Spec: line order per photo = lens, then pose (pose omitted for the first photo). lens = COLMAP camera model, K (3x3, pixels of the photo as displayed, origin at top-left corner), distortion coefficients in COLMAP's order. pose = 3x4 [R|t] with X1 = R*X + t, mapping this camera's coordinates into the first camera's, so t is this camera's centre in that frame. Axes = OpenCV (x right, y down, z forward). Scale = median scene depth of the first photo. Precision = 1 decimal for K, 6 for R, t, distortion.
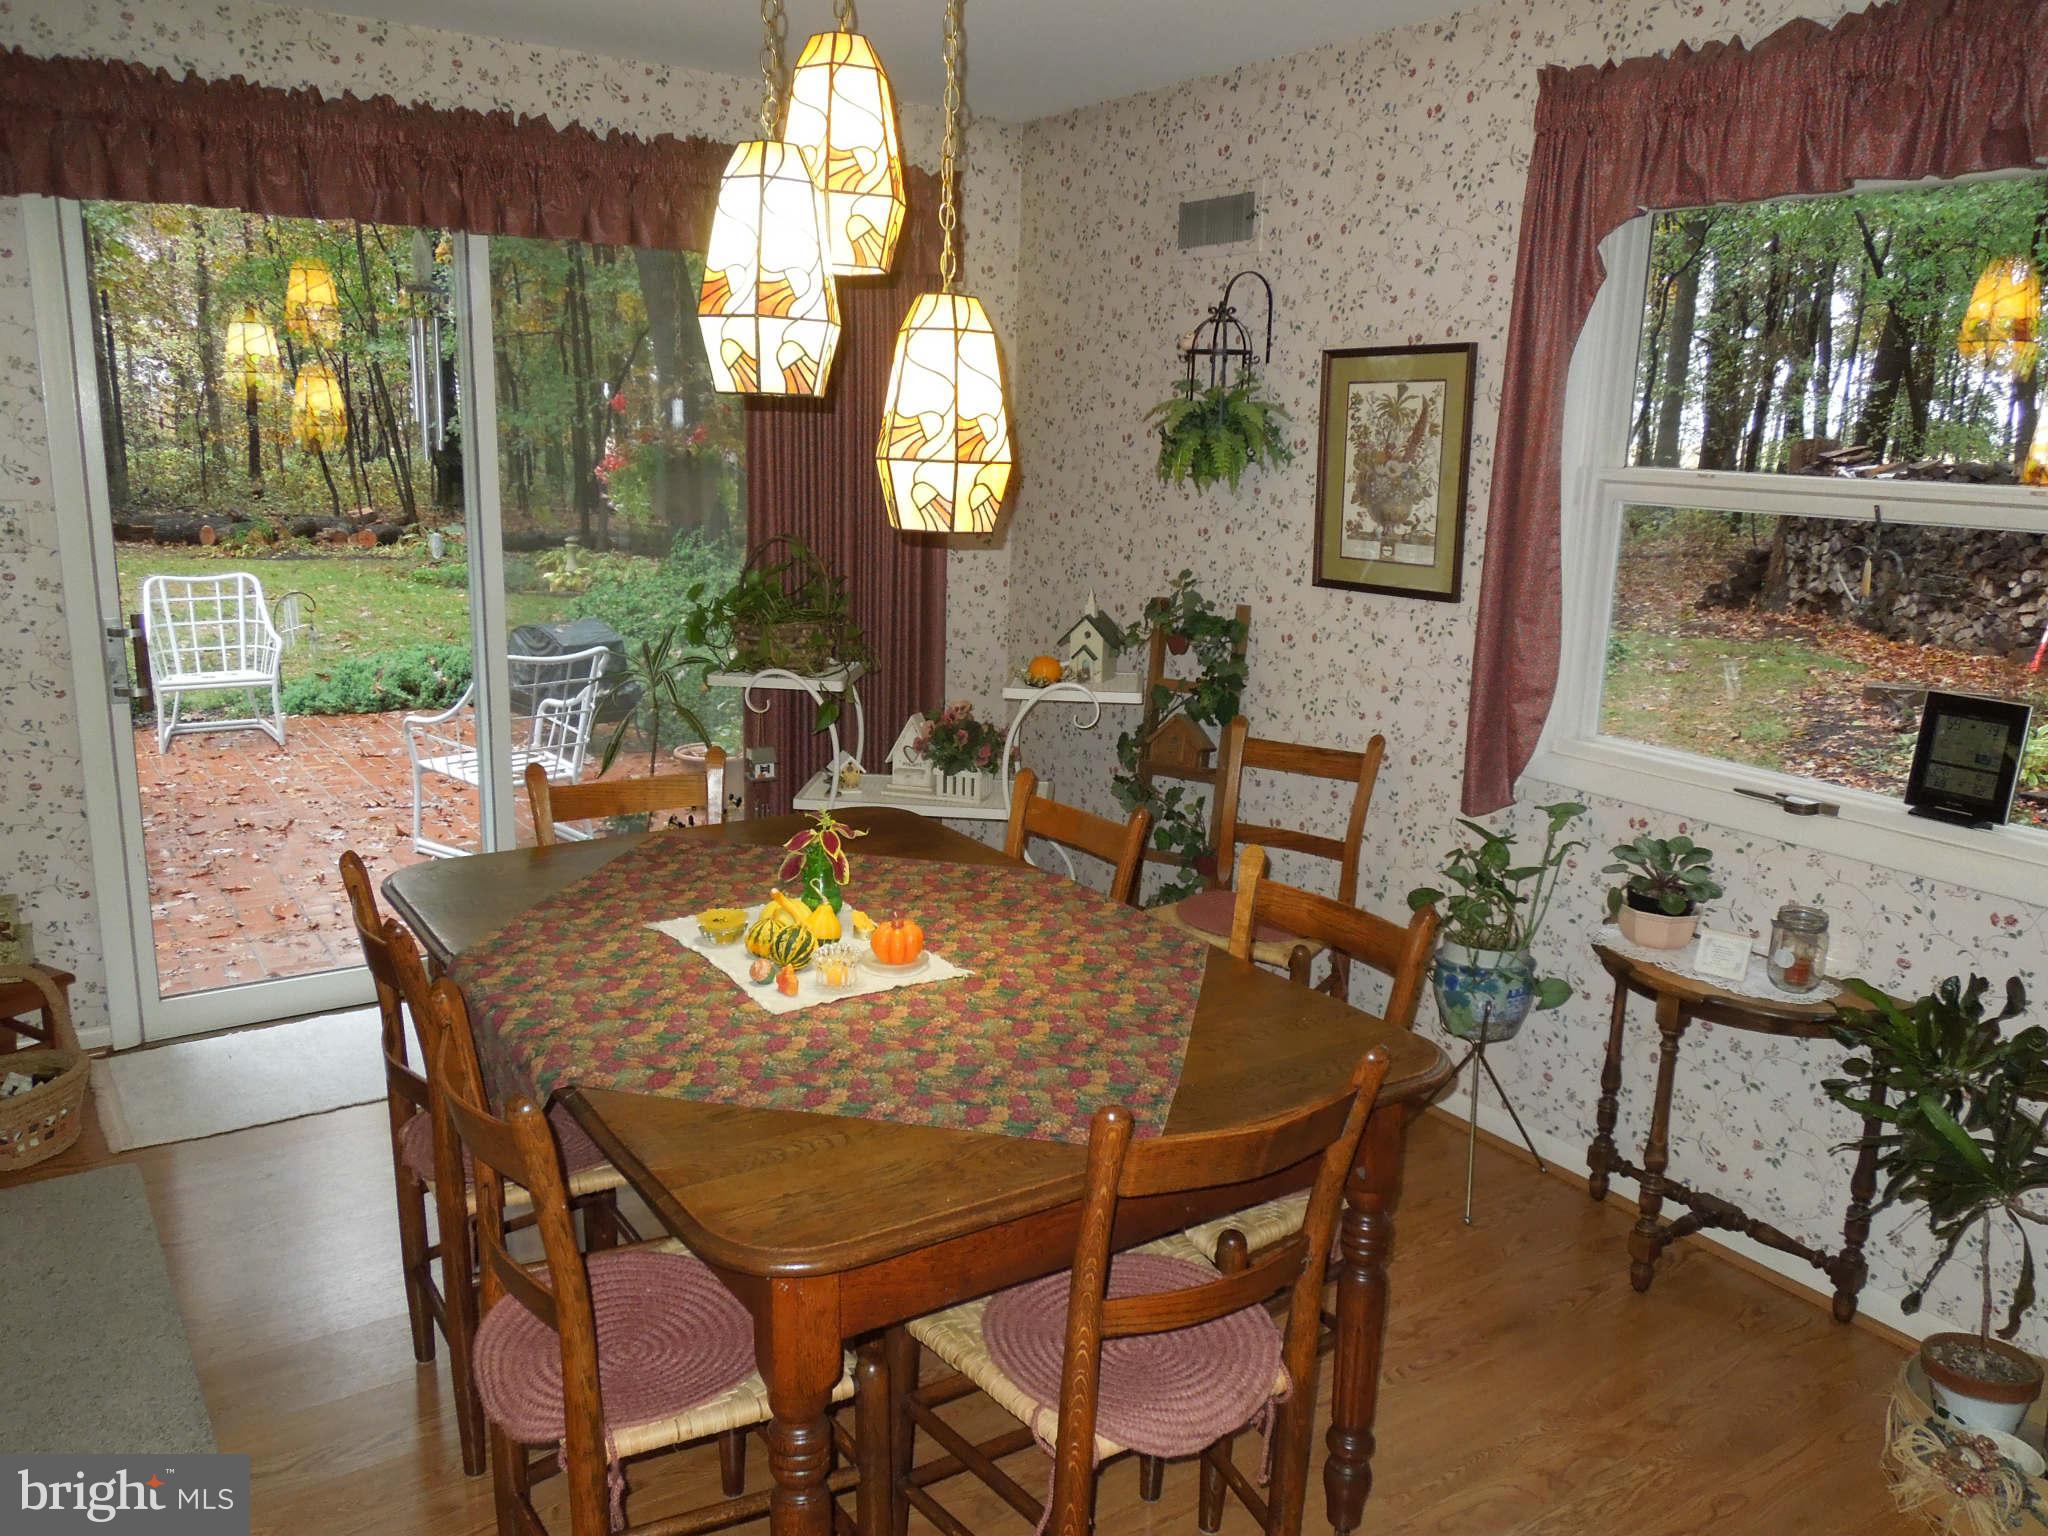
lens RADIAL K [[1606.4, 0, 1024.0], [0, 1606.4, 768.0], [0, 0, 1]] dist [-0.003146, -0.000601]
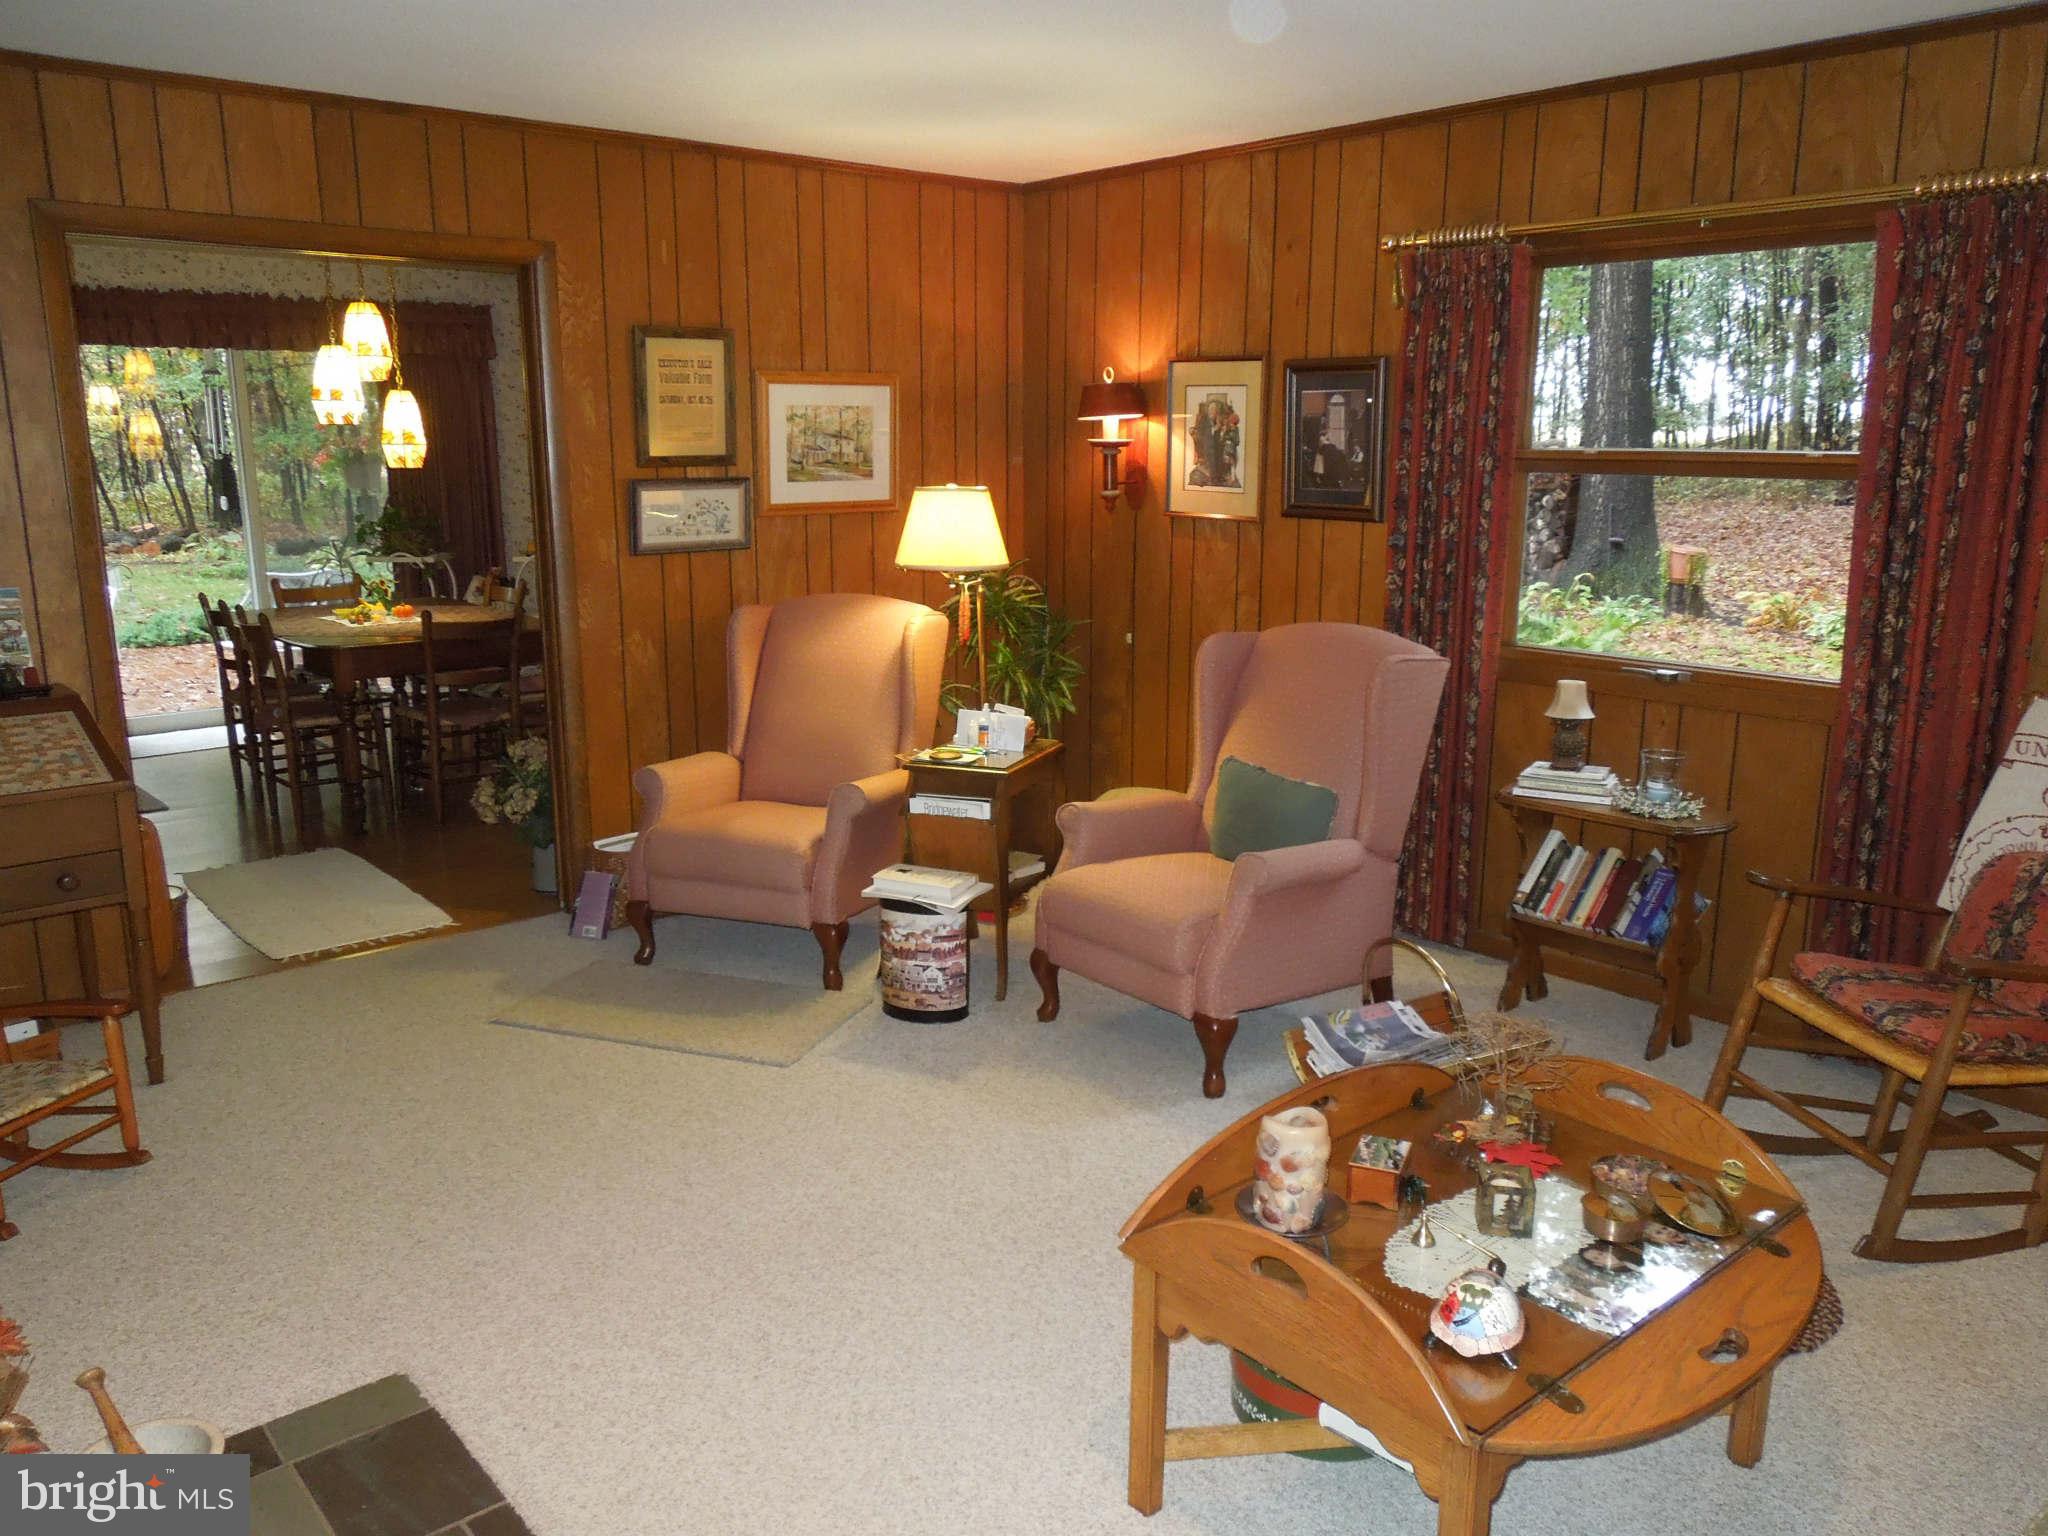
lens RADIAL K [[1554.3, 0, 1024.0], [0, 1554.3, 768.0], [0, 0, 1]] dist [-0.006729, -0.003888]
pose [[0.990715, -0.055888, 0.123935, 0.255770], [0.055249, 0.998436, 0.008584, 0.163782], [-0.124221, -0.001657, 0.992253, -0.734196]]
